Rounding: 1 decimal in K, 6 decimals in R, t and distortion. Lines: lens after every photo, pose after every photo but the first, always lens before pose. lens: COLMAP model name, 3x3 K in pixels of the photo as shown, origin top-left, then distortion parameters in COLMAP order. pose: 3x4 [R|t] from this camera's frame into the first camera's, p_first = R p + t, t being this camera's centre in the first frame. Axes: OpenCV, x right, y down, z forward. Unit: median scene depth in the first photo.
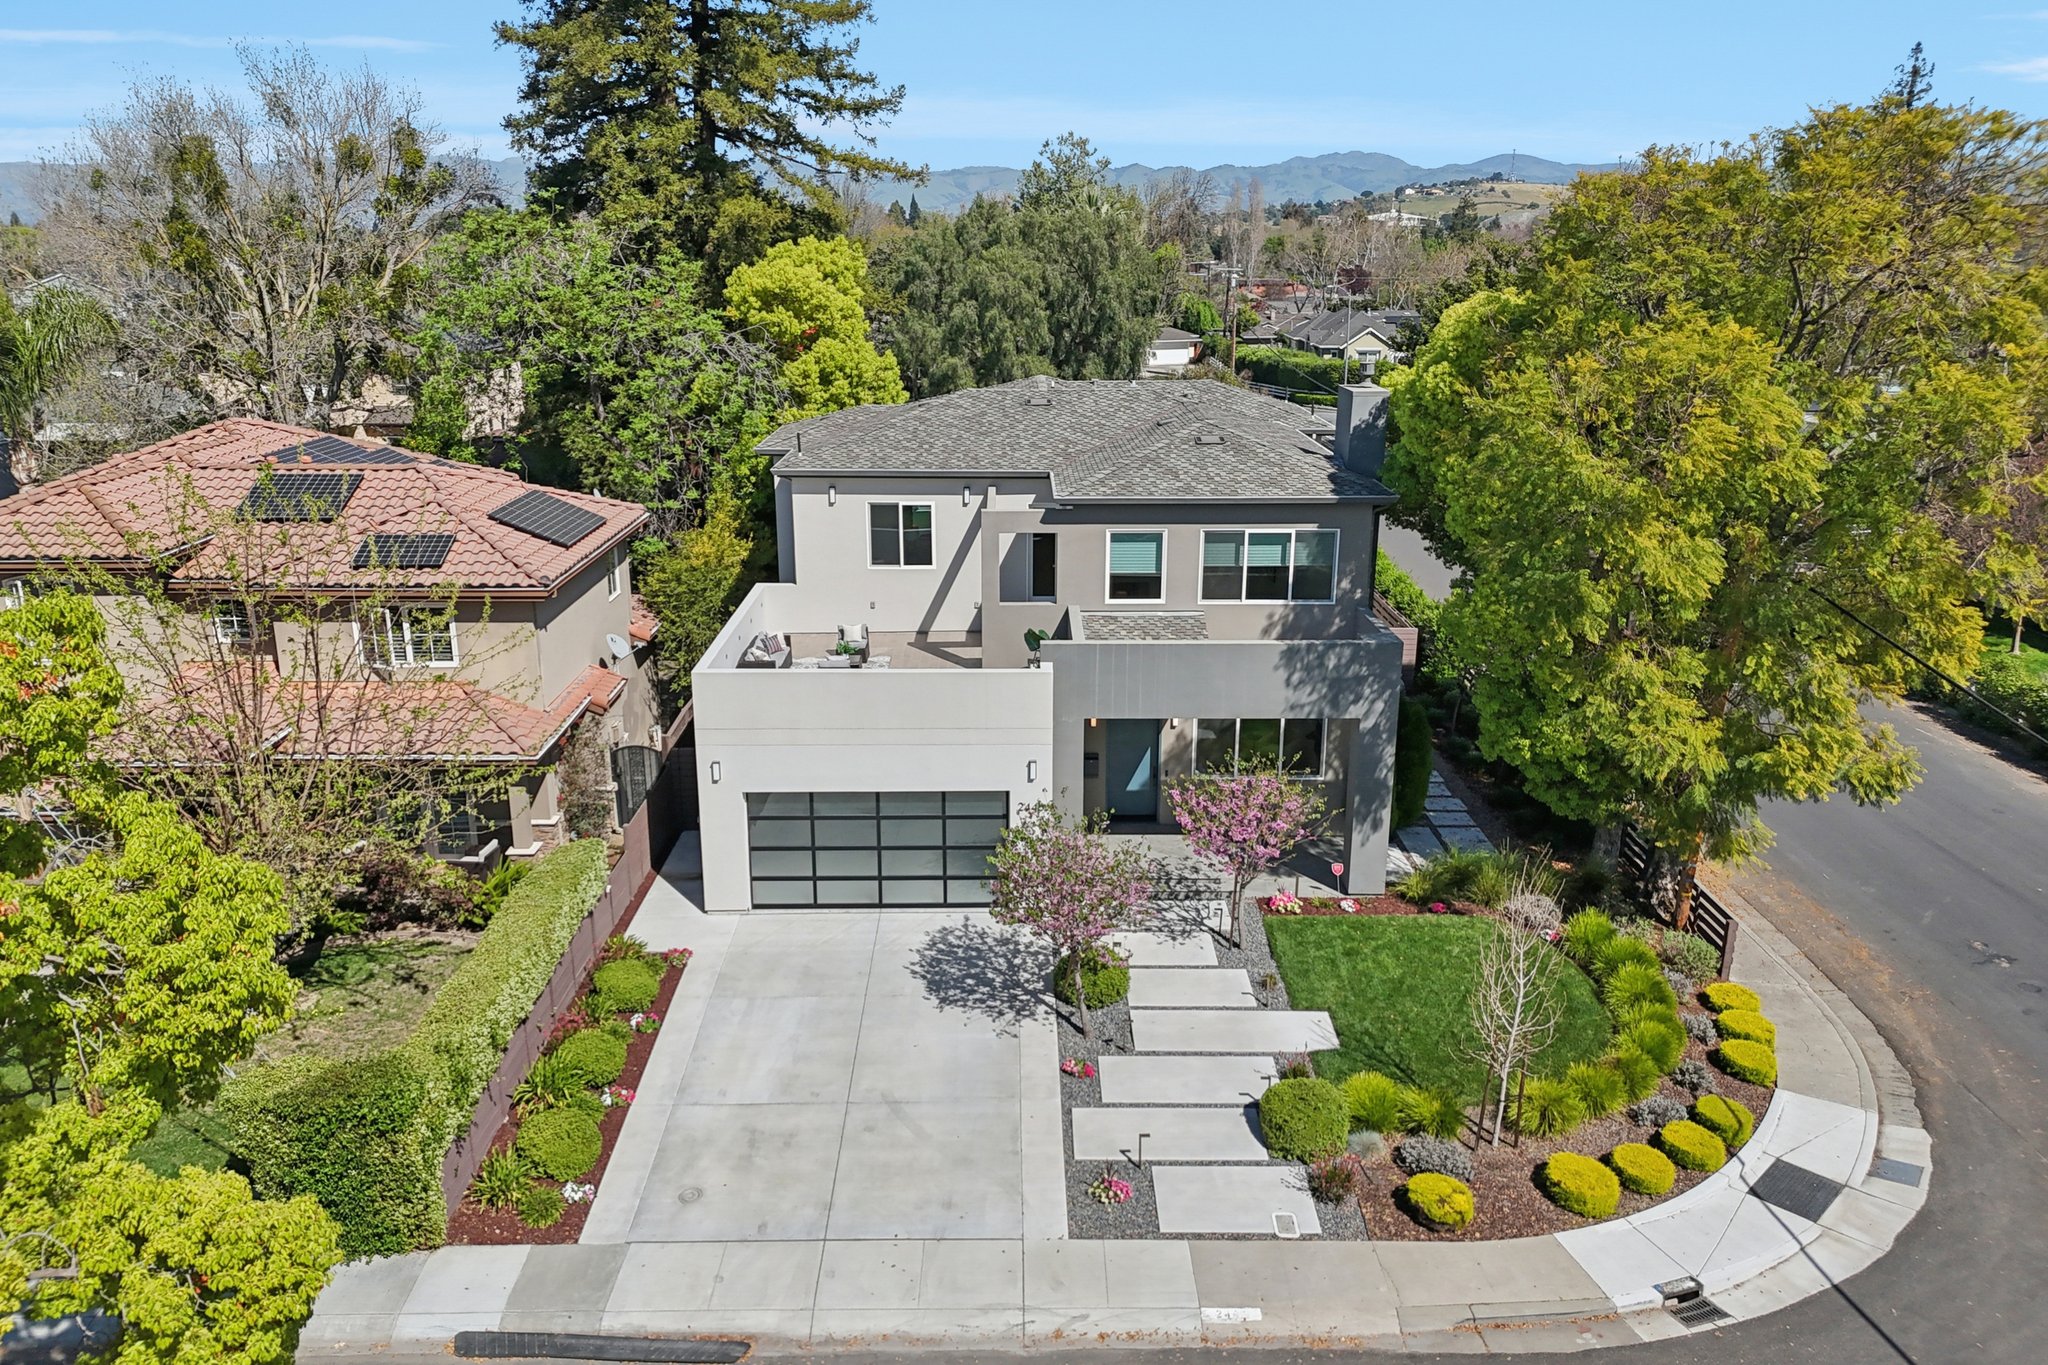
lens RADIAL K [[1519.6, 0, 1028.8], [0, 1519.6, 677.0], [0, 0, 1]] dist [0.085672, -0.094548]
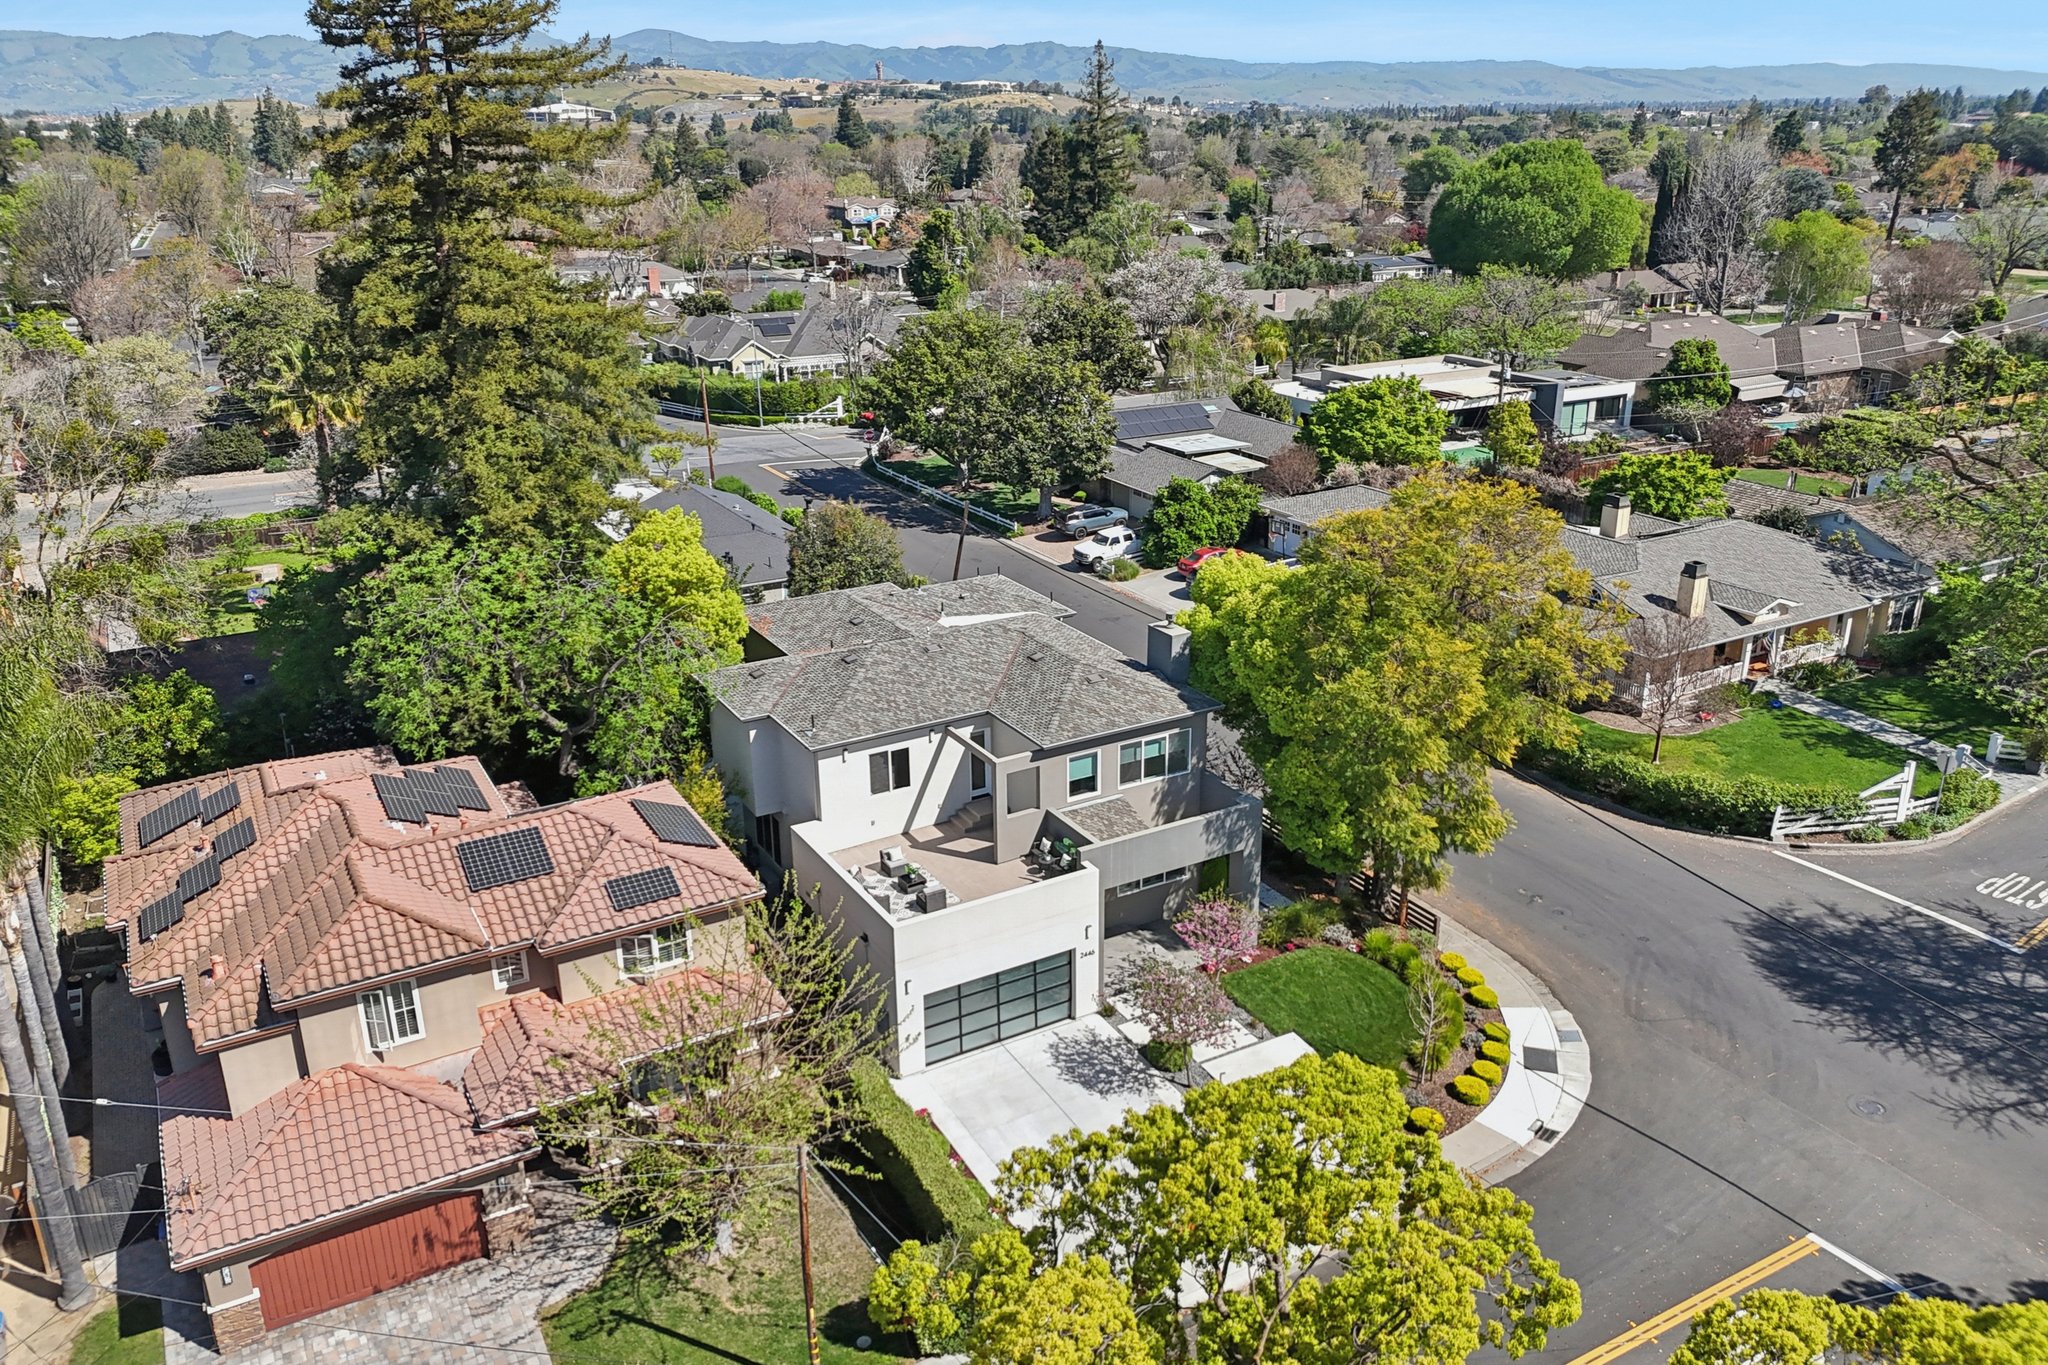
lens RADIAL K [[1542.5, 0, 1041.8], [0, 1542.5, 686.8], [0, 0, 1]] dist [0.086772, -0.100264]
pose [[0.869354, -0.180406, 0.460084, -0.711280], [0.145732, 0.983173, 0.110148, -0.361911], [-0.472214, -0.028709, 0.881016, -0.372561]]
